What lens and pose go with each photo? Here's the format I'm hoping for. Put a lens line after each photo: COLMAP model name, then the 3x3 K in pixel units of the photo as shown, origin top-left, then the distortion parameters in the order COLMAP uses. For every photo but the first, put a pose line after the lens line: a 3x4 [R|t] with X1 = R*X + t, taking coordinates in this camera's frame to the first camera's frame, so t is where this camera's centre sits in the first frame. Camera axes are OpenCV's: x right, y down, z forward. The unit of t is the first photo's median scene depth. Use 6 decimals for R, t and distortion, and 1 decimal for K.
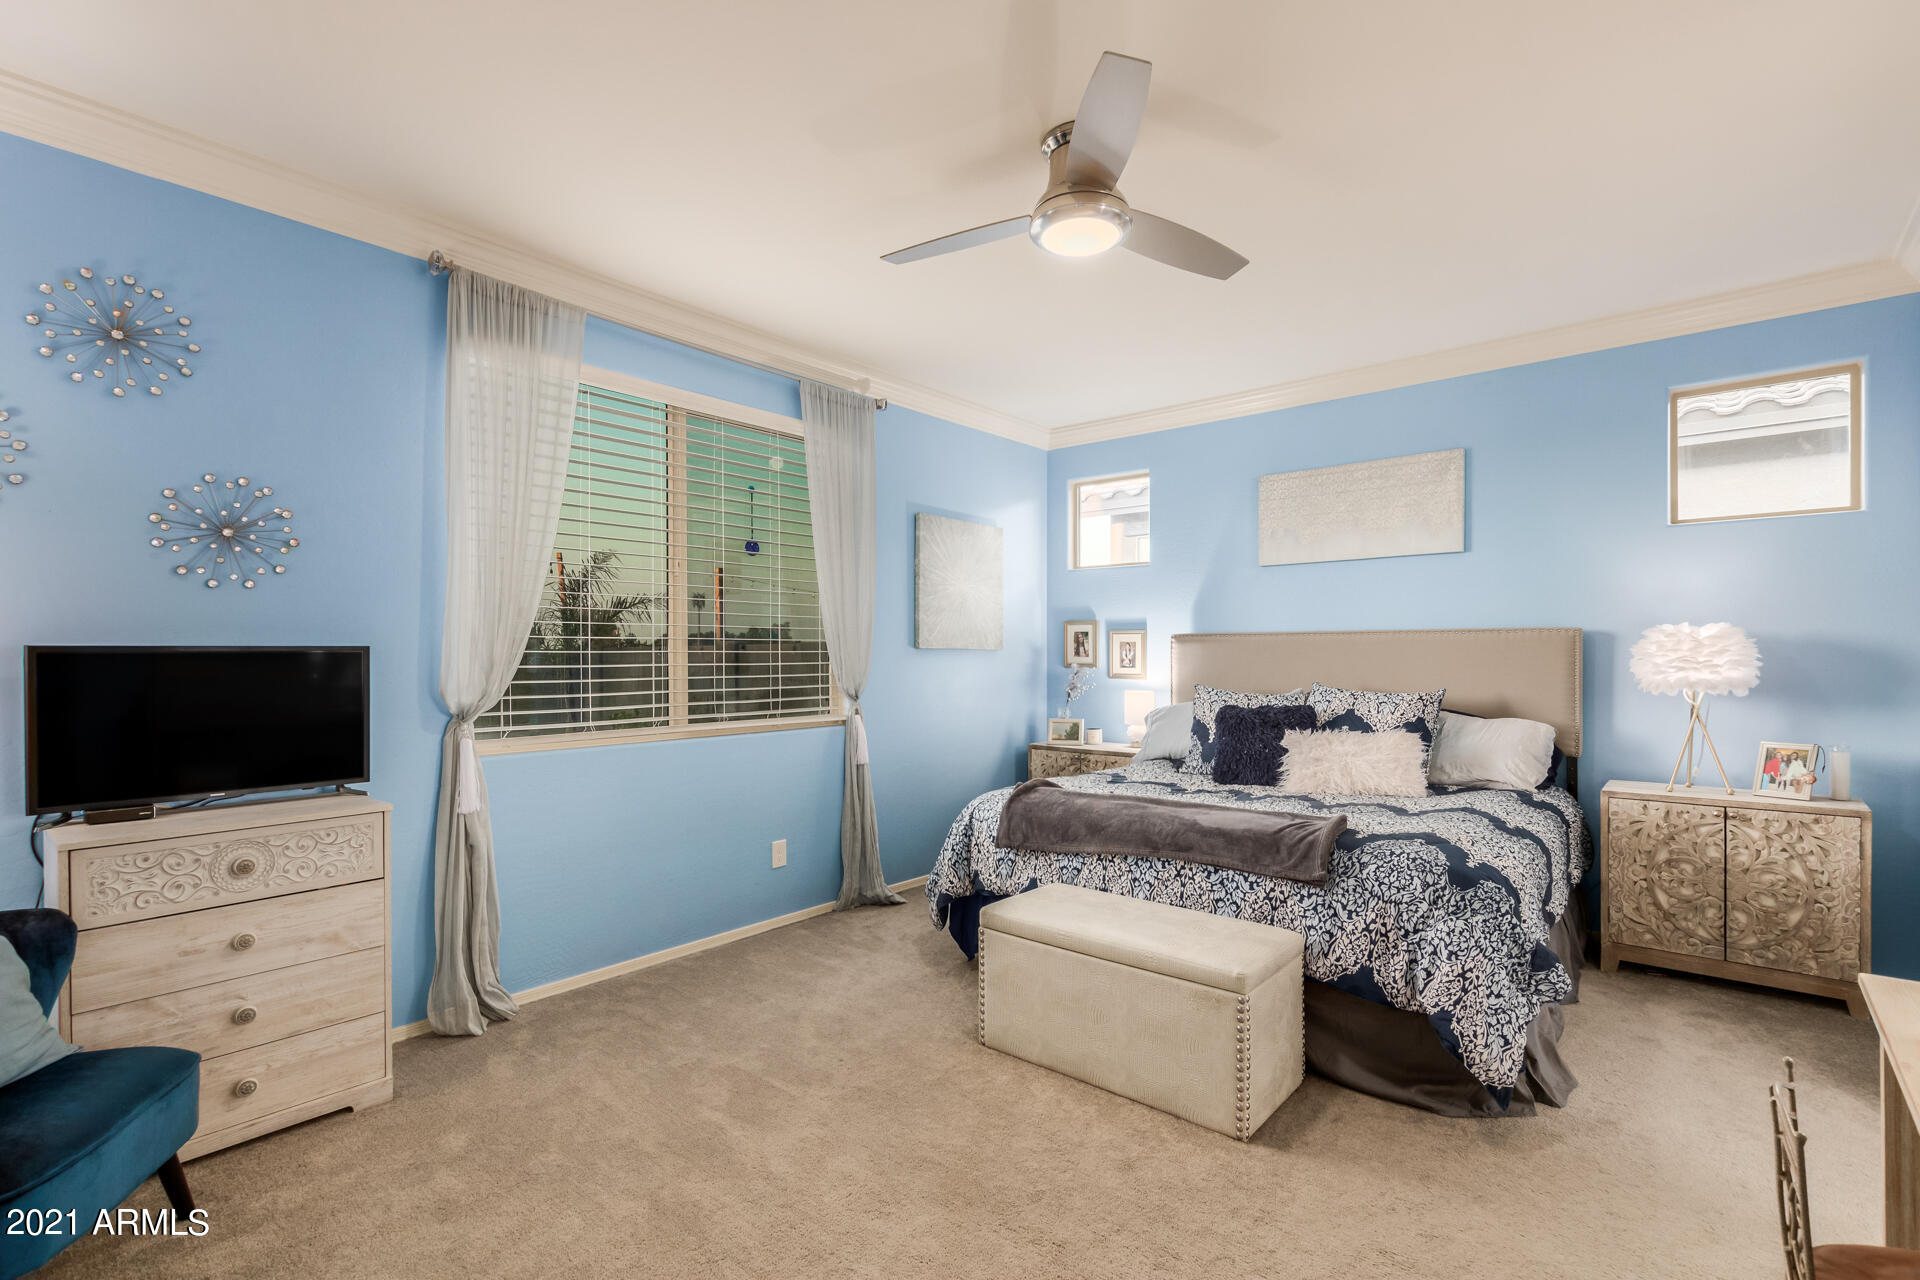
lens RADIAL K [[877.8, 0, 958.7], [0, 877.8, 655.0], [0, 0, 1]] dist [0.002902, -0.000358]
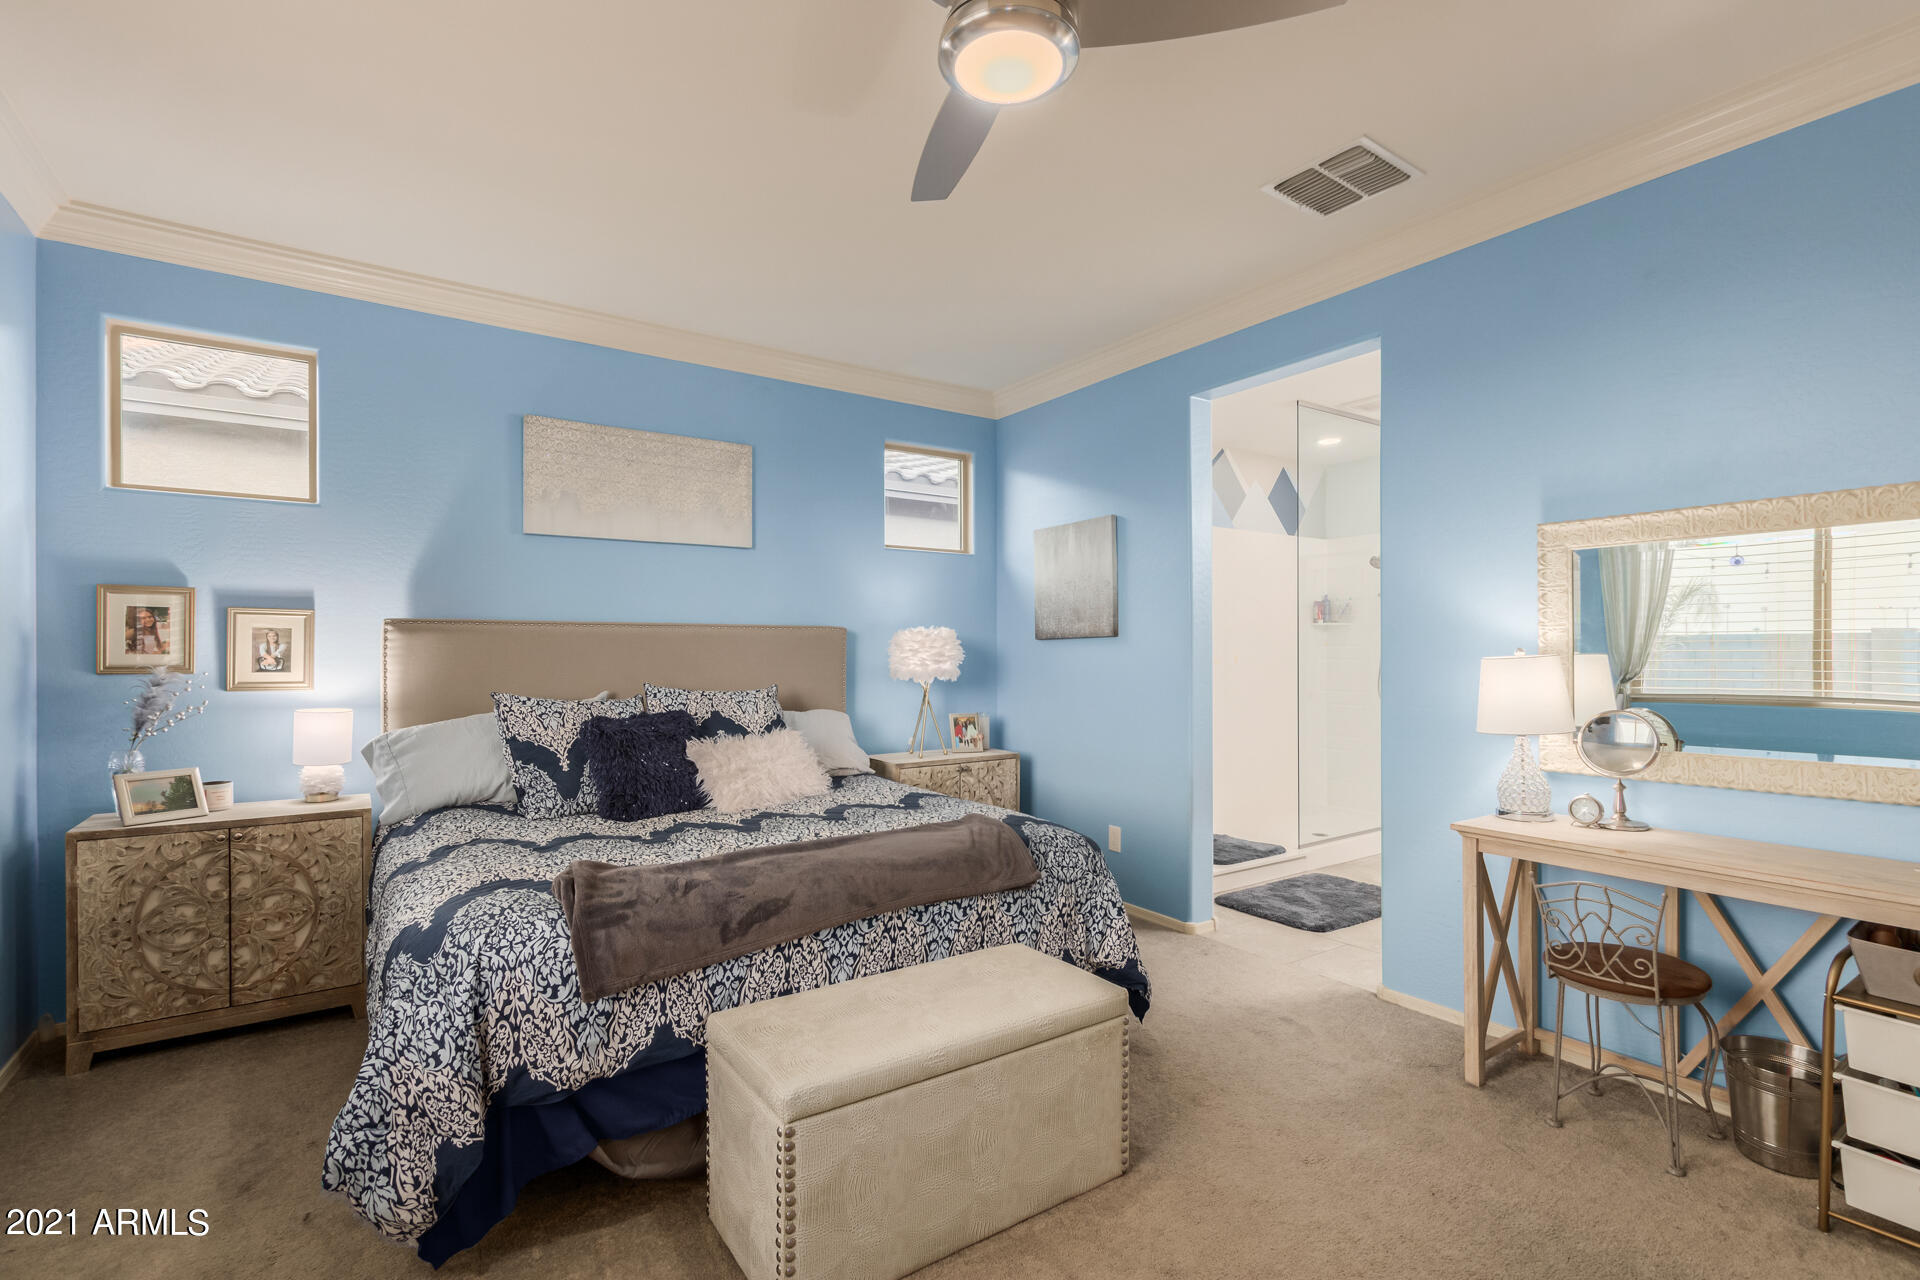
lens RADIAL K [[877.8, 0, 958.7], [0, 877.8, 655.0], [0, 0, 1]] dist [0.002902, -0.000358]
pose [[0.261903, -0.001383, 0.965093, -0.335169], [0.000921, 0.999999, 0.001183, 0.003680], [-0.965094, 0.000579, 0.261904, 0.506609]]
